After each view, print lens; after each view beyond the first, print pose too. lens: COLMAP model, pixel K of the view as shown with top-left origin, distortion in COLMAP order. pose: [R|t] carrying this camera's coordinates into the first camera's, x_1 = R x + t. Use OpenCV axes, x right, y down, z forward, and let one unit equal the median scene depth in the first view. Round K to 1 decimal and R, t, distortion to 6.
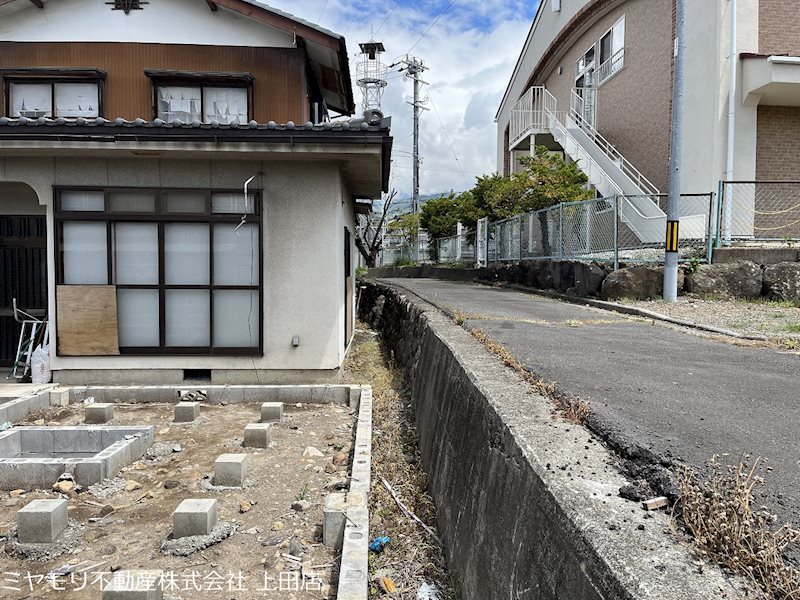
lens RADIAL K [[595.0, 0, 401.5], [0, 595.0, 286.4], [0, 0, 1]] dist [0.049358, -0.053745]
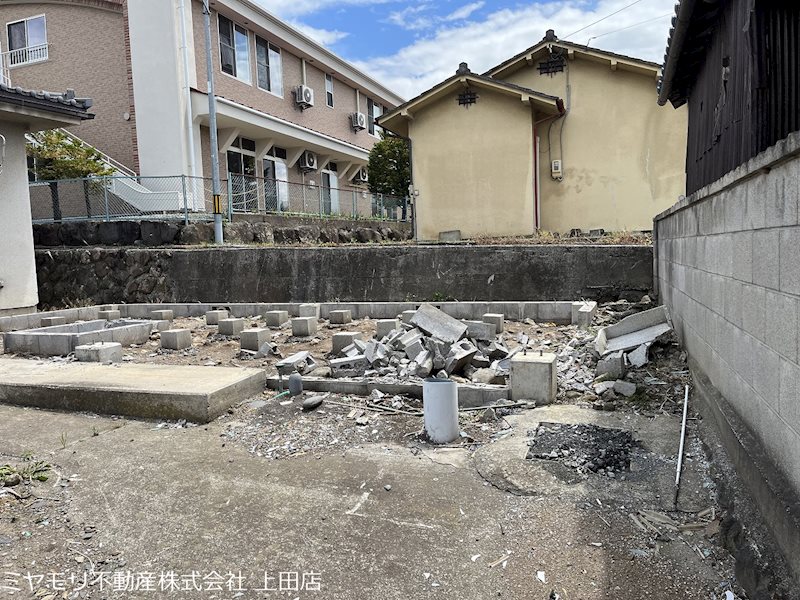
lens RADIAL K [[591.3, 0, 395.1], [0, 591.3, 293.8], [0, 0, 1]] dist [0.025153, 0.003147]
pose [[0.403180, -0.089922, 0.910692, -0.683913], [0.066321, 0.995415, 0.068926, 0.064630], [-0.912714, 0.032608, 0.407295, -0.064717]]
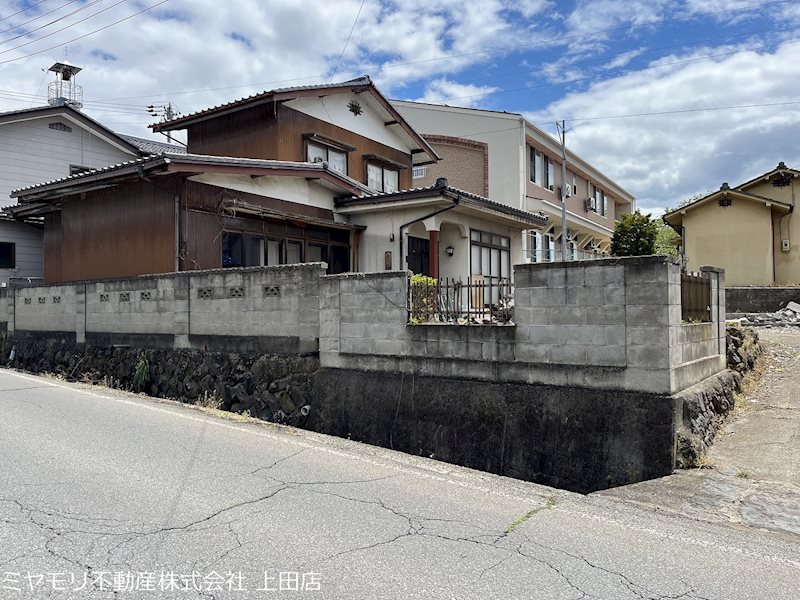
lens RADIAL K [[605.7, 0, 395.0], [0, 605.7, 303.3], [0, 0, 1]] dist [0.070830, -0.090728]
pose [[0.607327, 0.000375, 0.794452, -1.863373], [0.035421, 0.998993, -0.027549, 0.116114], [-0.793662, 0.044872, 0.606702, -0.075010]]
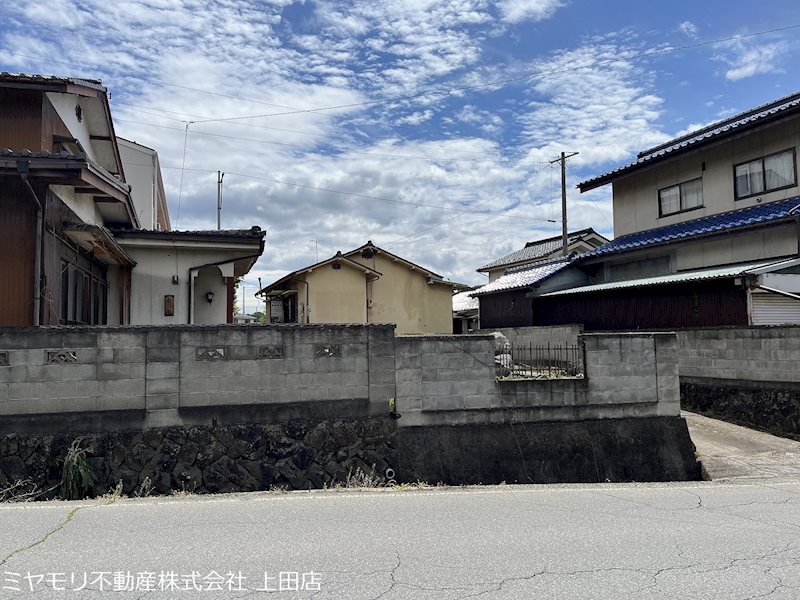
lens RADIAL K [[595.0, 0, 388.9], [0, 595.0, 303.4], [0, 0, 1]] dist [0.049358, -0.053745]
pose [[-0.234134, 0.056364, 0.970569, -2.071612], [0.042943, 0.997943, -0.047595, 0.044412], [-0.971255, 0.030536, -0.236073, 0.721120]]
